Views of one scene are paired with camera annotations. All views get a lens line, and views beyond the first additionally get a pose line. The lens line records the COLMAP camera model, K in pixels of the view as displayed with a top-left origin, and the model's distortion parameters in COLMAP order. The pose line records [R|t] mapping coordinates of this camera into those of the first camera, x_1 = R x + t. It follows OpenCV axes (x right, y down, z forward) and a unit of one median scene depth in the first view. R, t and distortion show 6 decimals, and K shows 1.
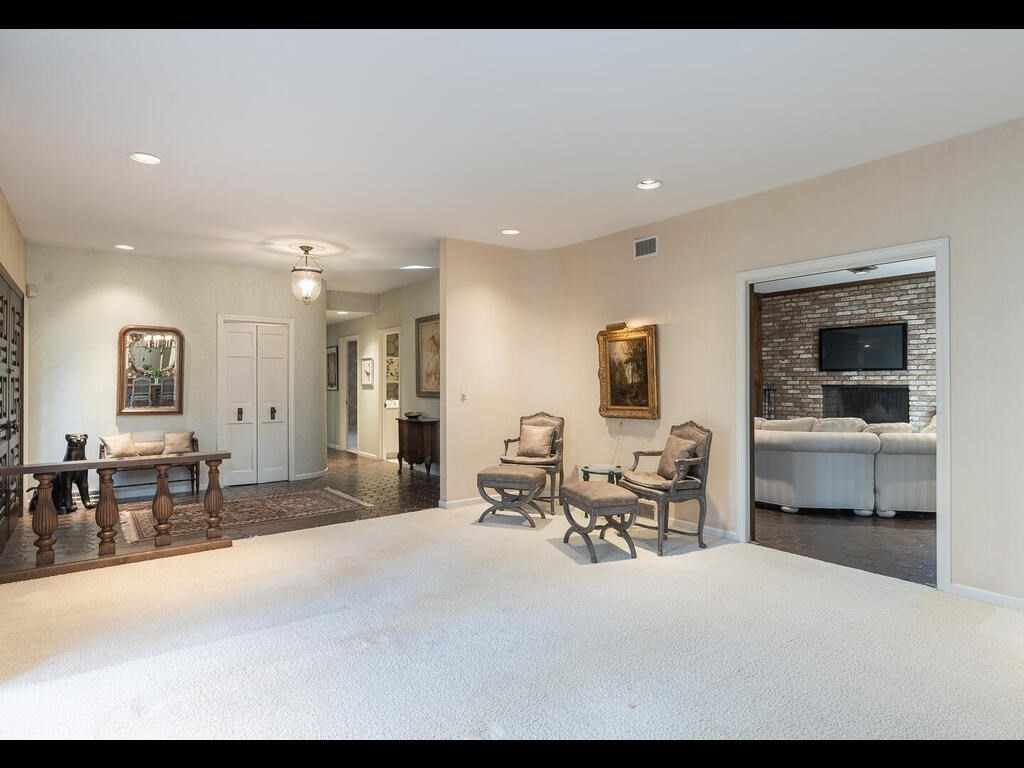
lens RADIAL K [[551.0, 0, 505.8], [0, 551.0, 380.4], [0, 0, 1]] dist [0.015481, 0.000671]
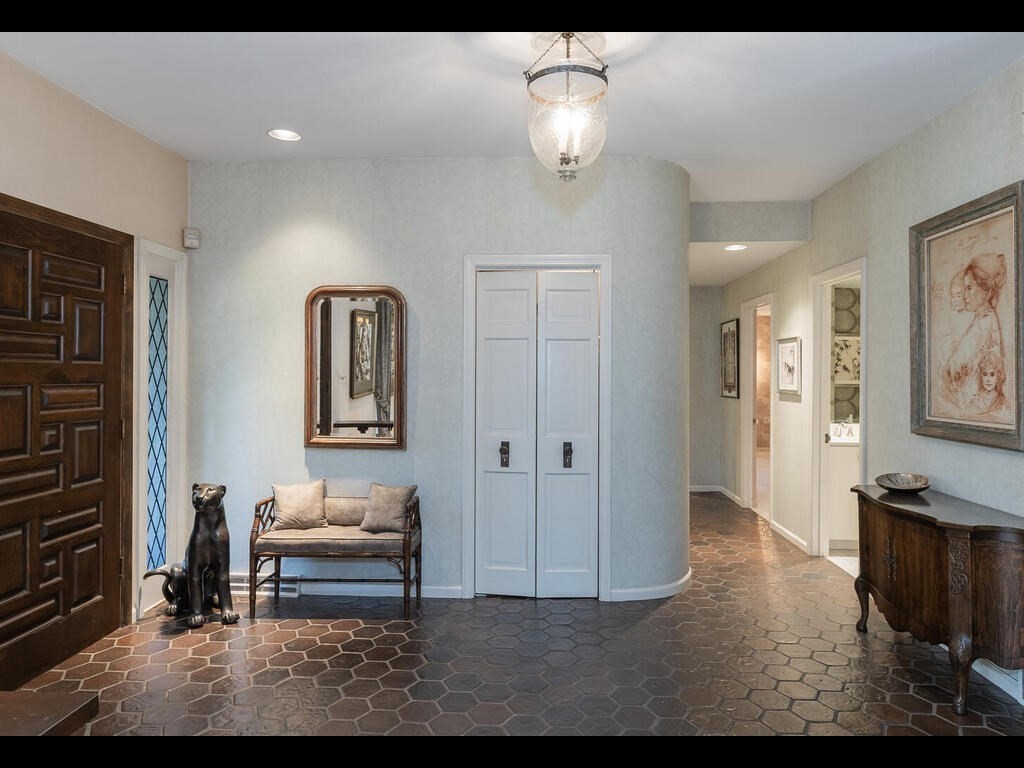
lens RADIAL K [[642.8, 0, 509.9], [0, 642.8, 375.9], [0, 0, 1]] dist [-0.005874, -0.004705]
pose [[0.771407, 0.007548, -0.636297, -0.099199], [-0.003846, 0.999967, 0.007198, -0.012006], [0.636331, -0.003105, 0.771410, 0.503980]]
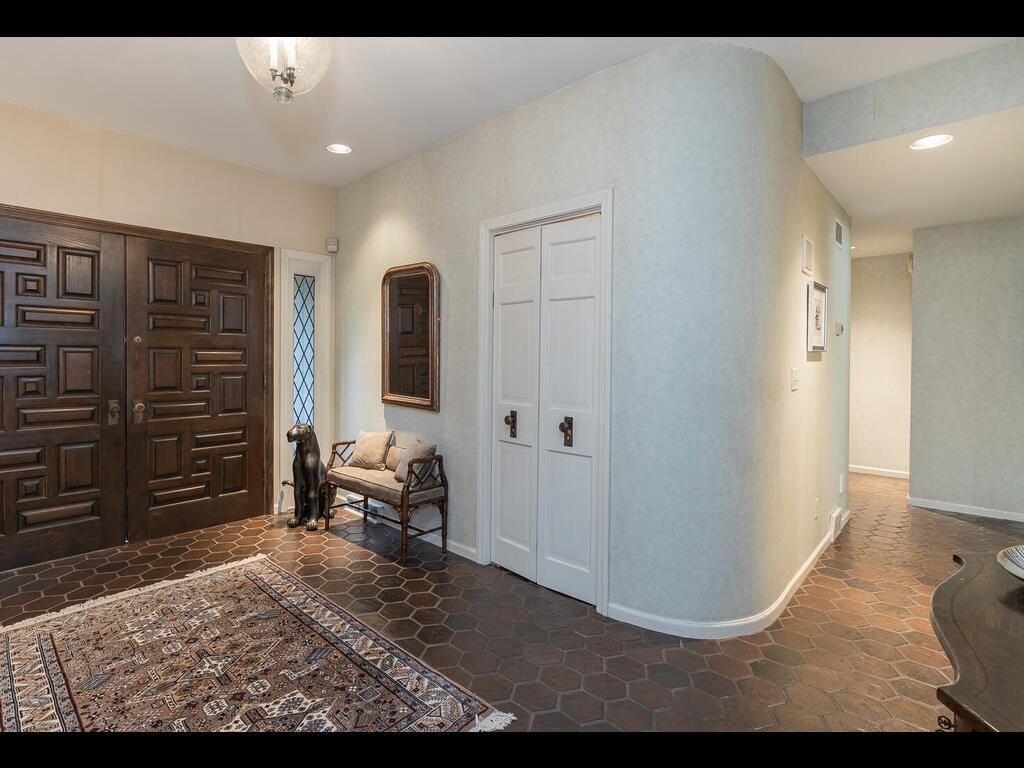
lens RADIAL K [[498.6, 0, 473.0], [0, 498.6, 361.8], [0, 0, 1]] dist [-0.023753, -0.000299]
pose [[0.143841, 0.016050, -0.989471, -0.059092], [-0.006264, 0.999863, 0.015308, 0.001589], [0.989581, 0.003996, 0.143922, 0.818119]]
